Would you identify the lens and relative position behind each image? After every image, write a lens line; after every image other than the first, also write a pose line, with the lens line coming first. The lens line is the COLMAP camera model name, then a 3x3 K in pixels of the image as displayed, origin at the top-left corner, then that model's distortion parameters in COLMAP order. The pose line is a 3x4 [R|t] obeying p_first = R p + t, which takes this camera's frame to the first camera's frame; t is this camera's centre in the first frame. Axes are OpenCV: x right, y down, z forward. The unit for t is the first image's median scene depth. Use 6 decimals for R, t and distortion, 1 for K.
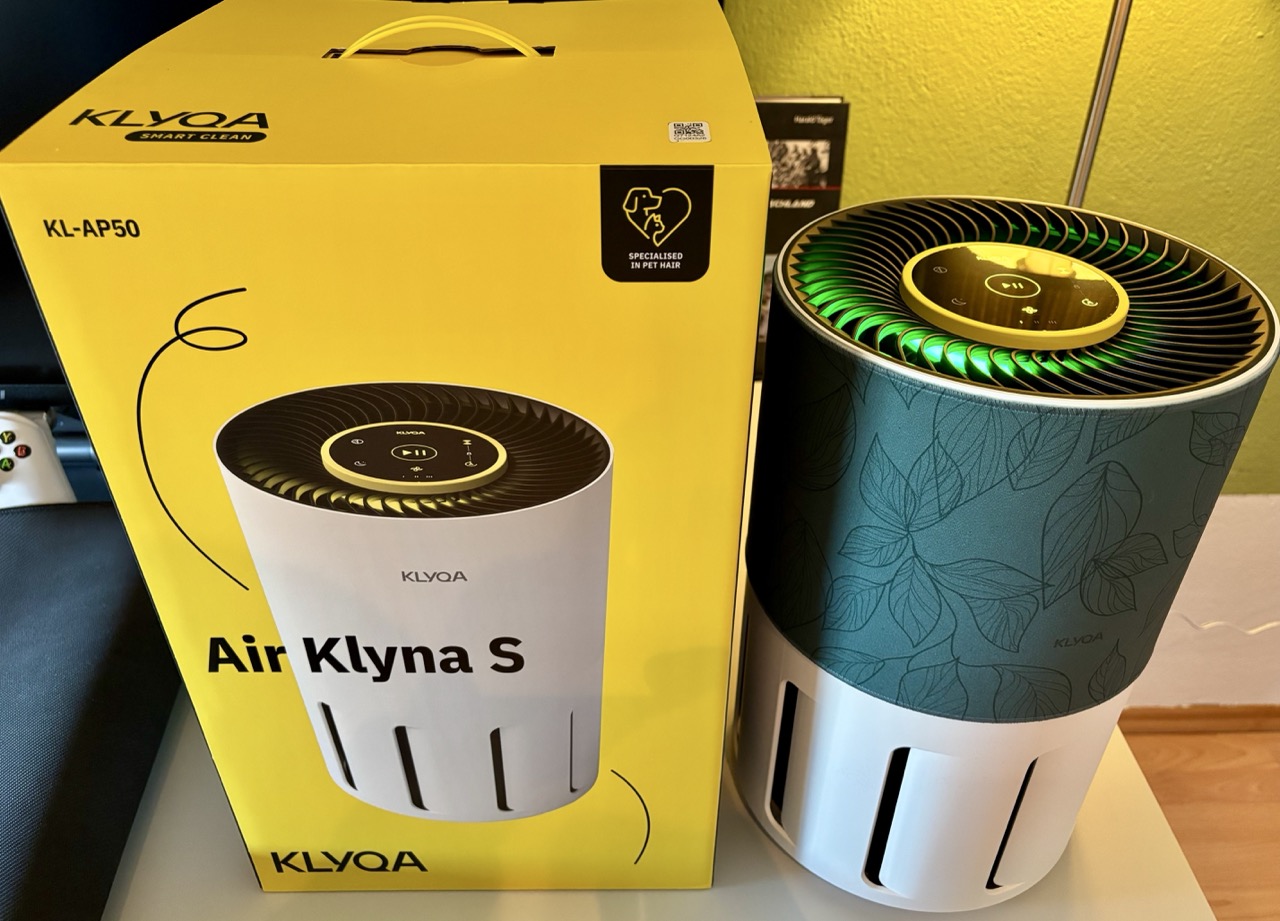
lens RADIAL K [[1012.7, 0, 636.0], [0, 1012.7, 487.7], [0, 0, 1]] dist [0.042712, -0.056814]
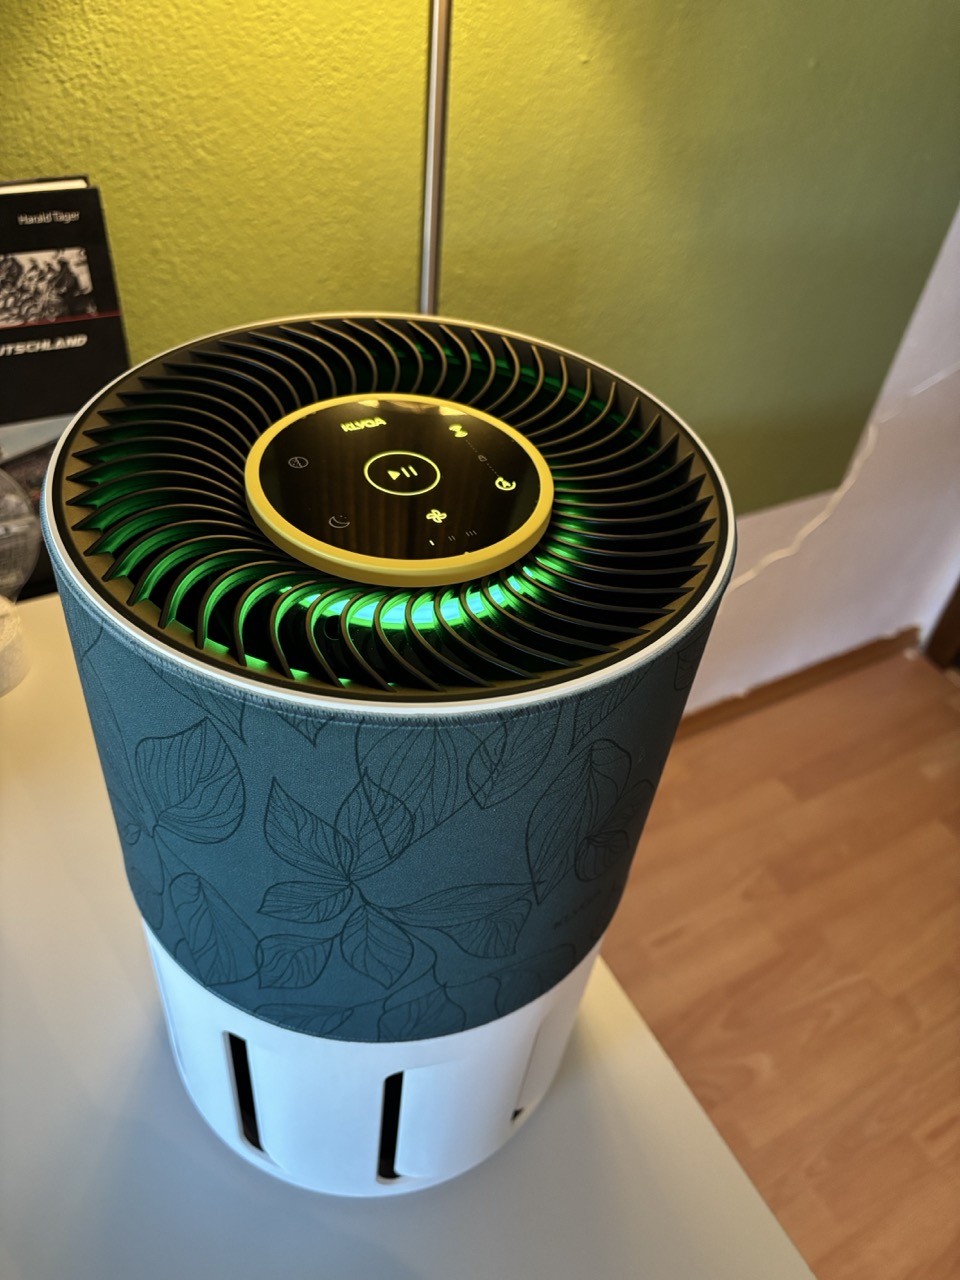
lens RADIAL K [[992.1, 0, 481.4], [0, 992.1, 631.9], [0, 0, 1]] dist [0.034996, -0.044328]
pose [[0.875404, -0.262480, 0.405921, 0.087821], [0.203925, 0.961883, 0.182199, -0.166930], [-0.438272, -0.076720, 0.895562, 0.279336]]
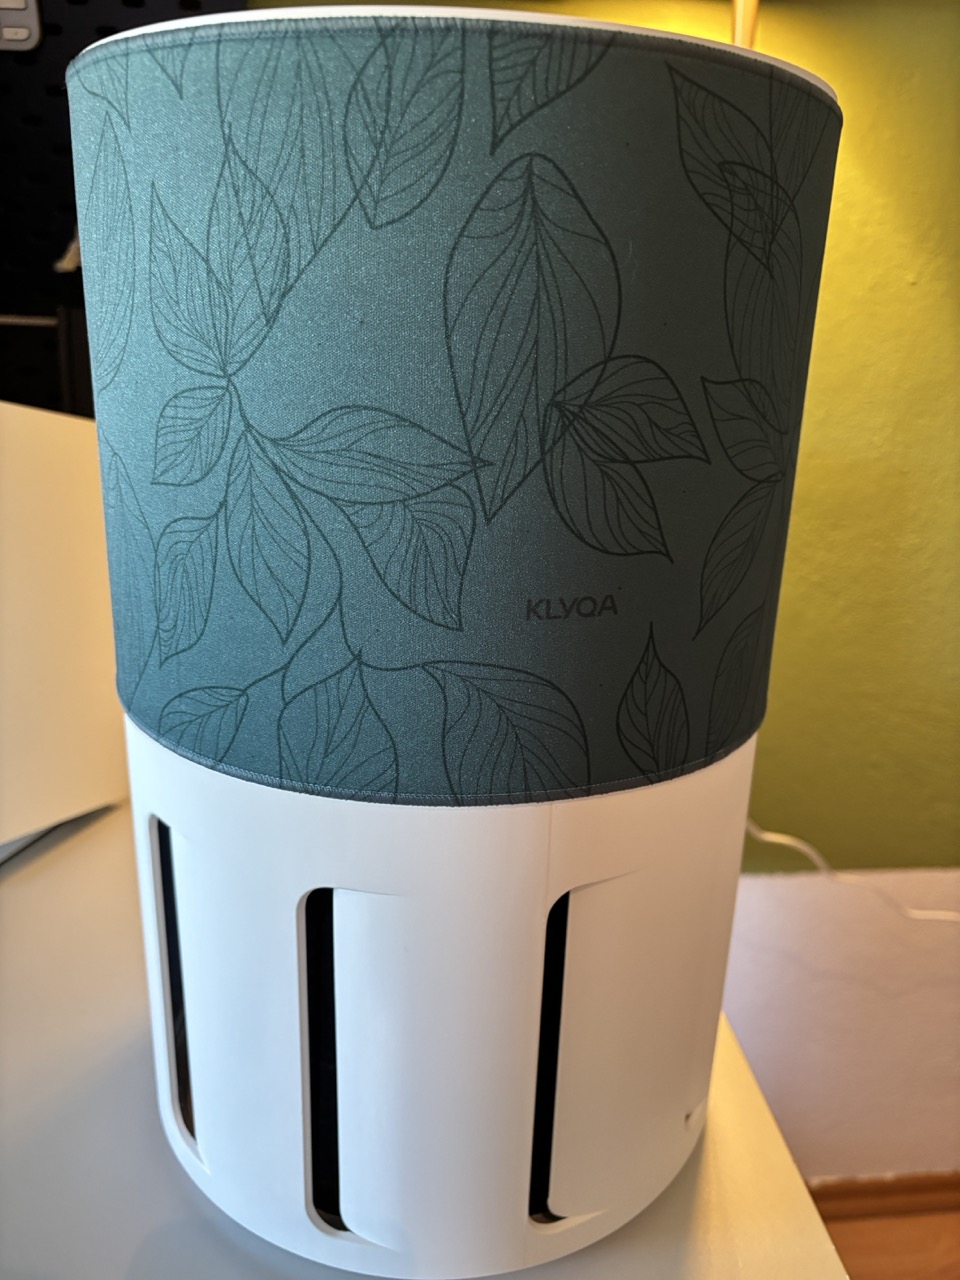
lens RADIAL K [[992.1, 0, 489.6], [0, 992.1, 634.7], [0, 0, 1]] dist [0.034996, -0.044328]
pose [[0.995572, -0.000237, 0.094003, 0.267091], [0.028844, 0.952529, -0.303077, 0.252462], [-0.089469, 0.304446, 0.948318, 0.396192]]
